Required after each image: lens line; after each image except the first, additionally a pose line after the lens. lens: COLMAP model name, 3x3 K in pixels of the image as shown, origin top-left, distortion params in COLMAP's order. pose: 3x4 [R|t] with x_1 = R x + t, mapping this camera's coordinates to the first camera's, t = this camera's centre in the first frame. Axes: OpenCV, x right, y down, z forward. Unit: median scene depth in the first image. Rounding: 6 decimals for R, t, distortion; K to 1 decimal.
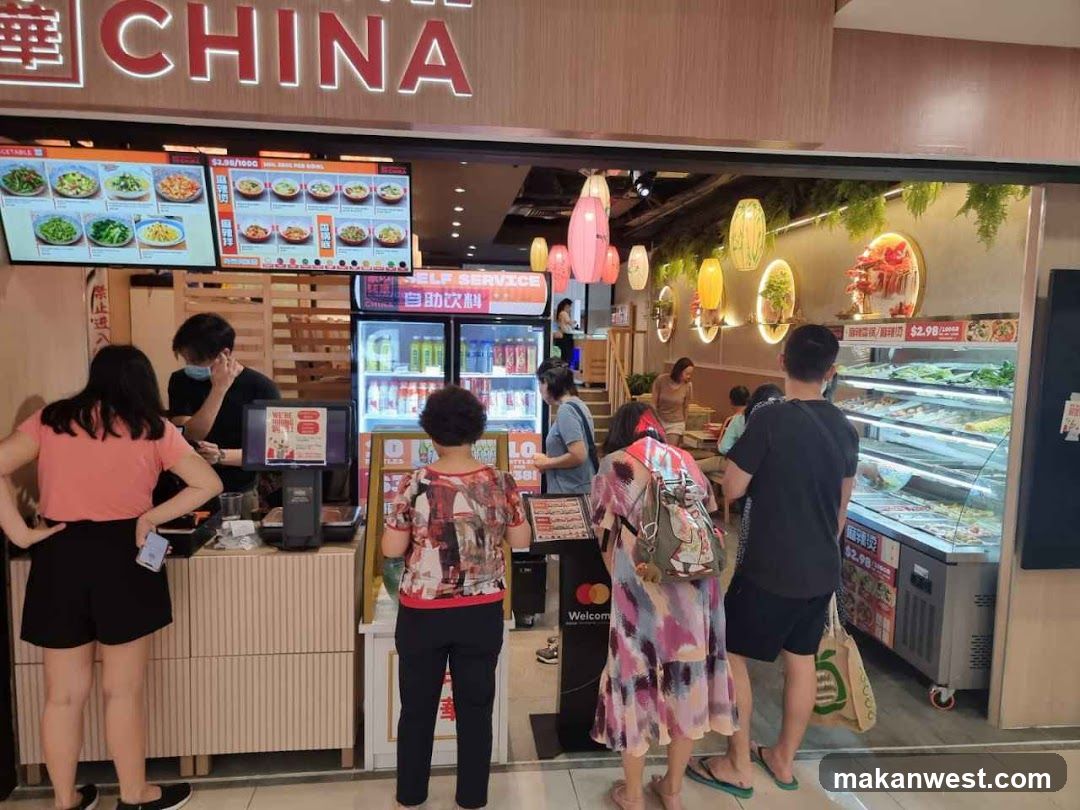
lens RADIAL K [[763.0, 0, 538.1], [0, 763.0, 408.2], [0, 0, 1]] dist [0.000579, 0.000211]
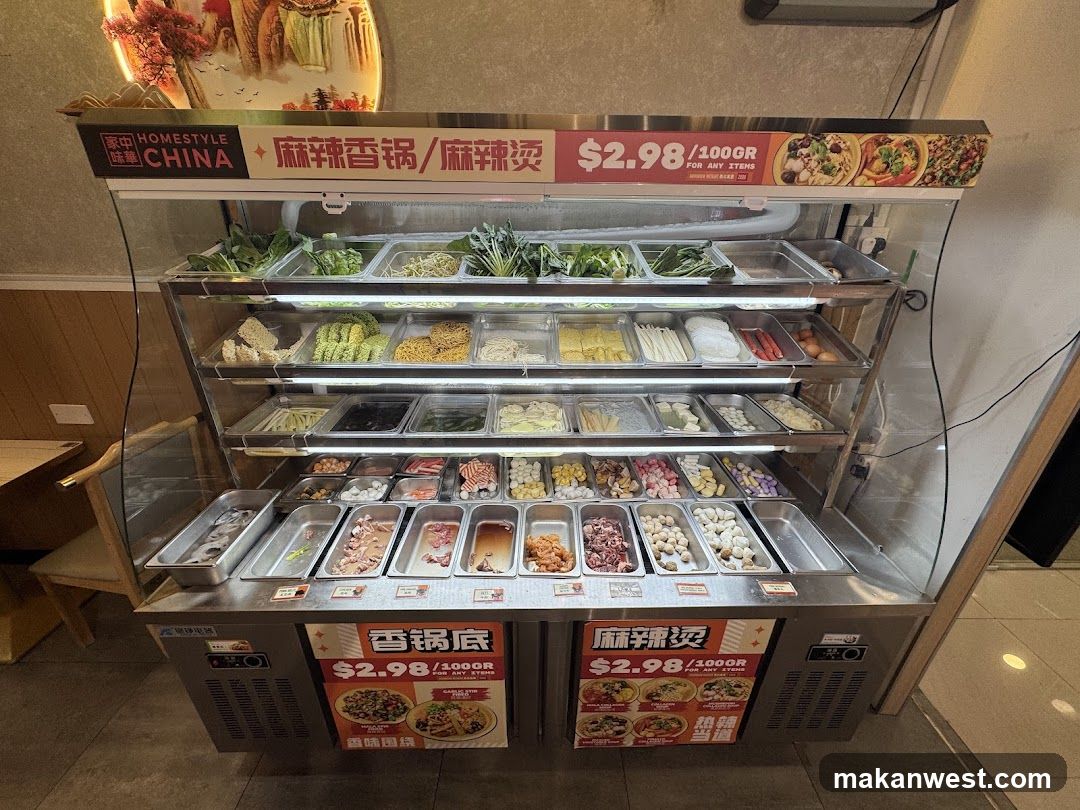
lens RADIAL K [[418.8, 0, 539.8], [0, 418.8, 406.0], [0, 0, 1]] dist [-0.009894, -0.000014]
pose [[0.109759, -0.425050, 0.898490, 0.246276], [0.085188, 0.904649, 0.417557, -0.078750], [-0.990301, 0.030710, 0.135503, 1.046129]]
